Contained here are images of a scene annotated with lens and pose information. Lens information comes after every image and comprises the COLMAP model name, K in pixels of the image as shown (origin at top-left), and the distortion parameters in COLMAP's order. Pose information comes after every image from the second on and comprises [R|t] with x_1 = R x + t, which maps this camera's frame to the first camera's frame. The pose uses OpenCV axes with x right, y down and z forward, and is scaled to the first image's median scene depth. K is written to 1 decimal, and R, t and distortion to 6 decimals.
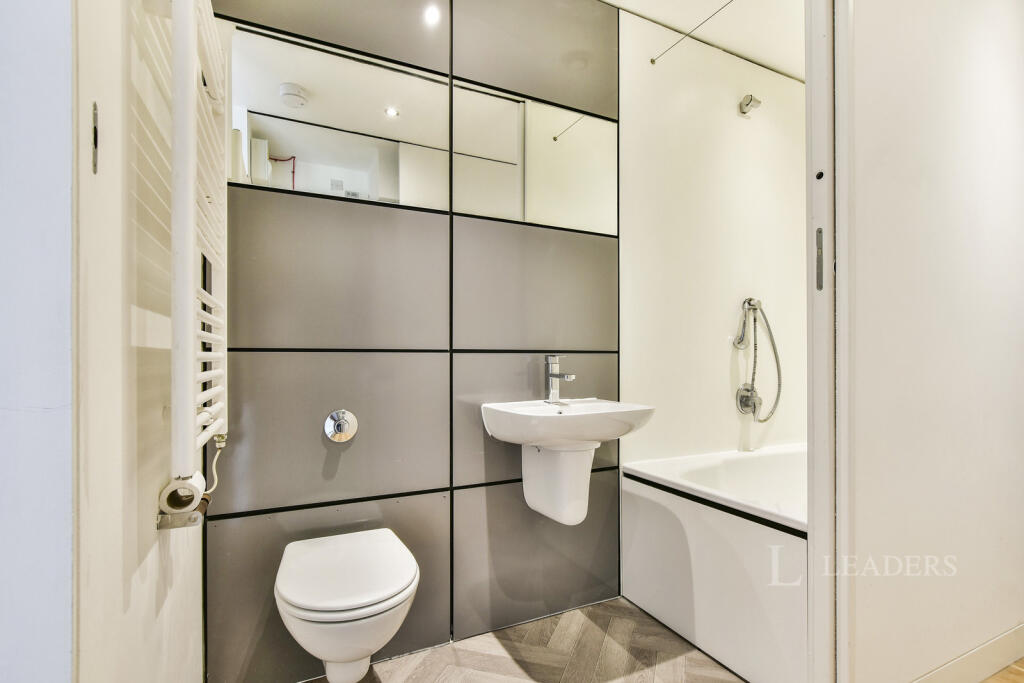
lens RADIAL K [[465.7, 0, 508.6], [0, 465.7, 355.7], [0, 0, 1]] dist [-0.001768, -0.000044]
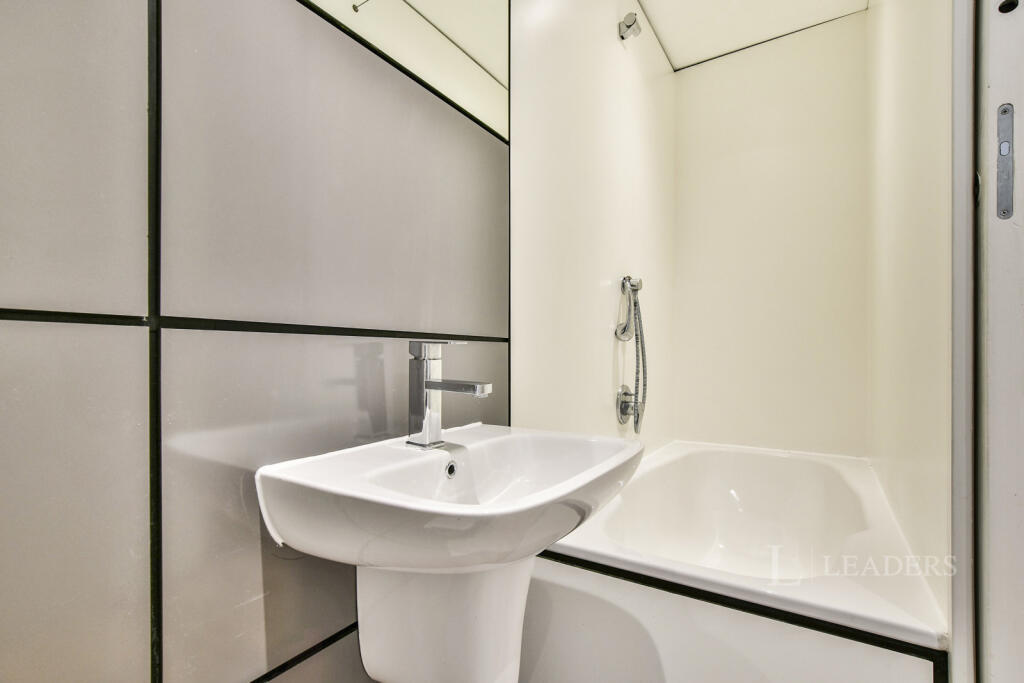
lens RADIAL K [[465.7, 0, 508.6], [0, 465.7, 355.7], [0, 0, 1]] dist [-0.001768, -0.000044]
pose [[0.859096, 0.000530, 0.511815, -0.073469], [-0.000866, 1.000000, 0.000418, 0.013032], [-0.511814, -0.000802, 0.859096, 0.563885]]
